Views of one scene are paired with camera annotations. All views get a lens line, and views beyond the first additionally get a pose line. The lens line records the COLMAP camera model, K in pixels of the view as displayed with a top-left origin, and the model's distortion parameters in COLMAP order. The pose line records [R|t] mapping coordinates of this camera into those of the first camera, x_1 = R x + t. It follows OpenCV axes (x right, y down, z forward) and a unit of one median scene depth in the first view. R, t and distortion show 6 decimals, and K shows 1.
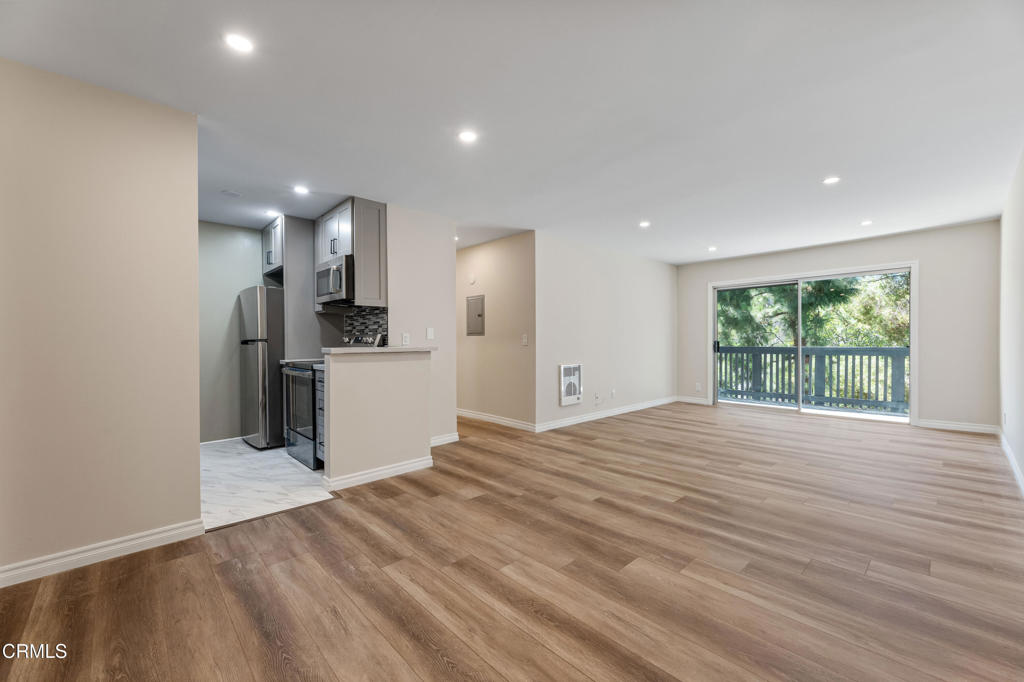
lens RADIAL K [[411.4, 0, 519.0], [0, 411.4, 339.1], [0, 0, 1]] dist [0.001041, 0.000102]
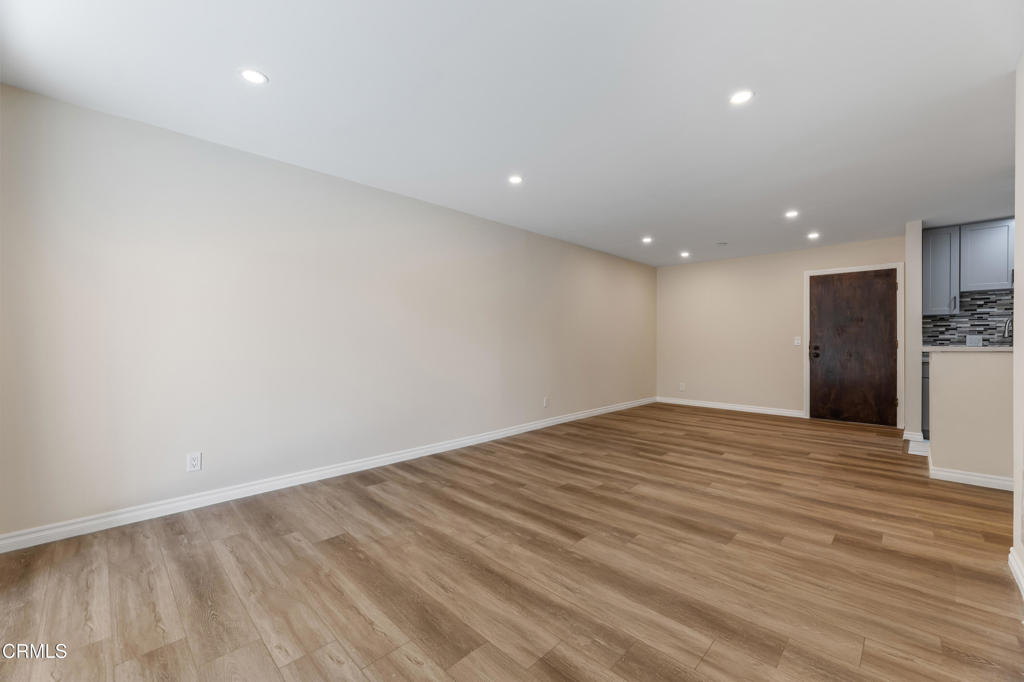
lens RADIAL K [[411.4, 0, 519.0], [0, 411.4, 339.1], [0, 0, 1]] dist [0.001041, 0.000102]
pose [[-0.999255, 0.006912, -0.037966, 0.917218], [0.007118, 0.999961, -0.005295, -0.004903], [0.037928, -0.005561, -0.999265, 2.325127]]
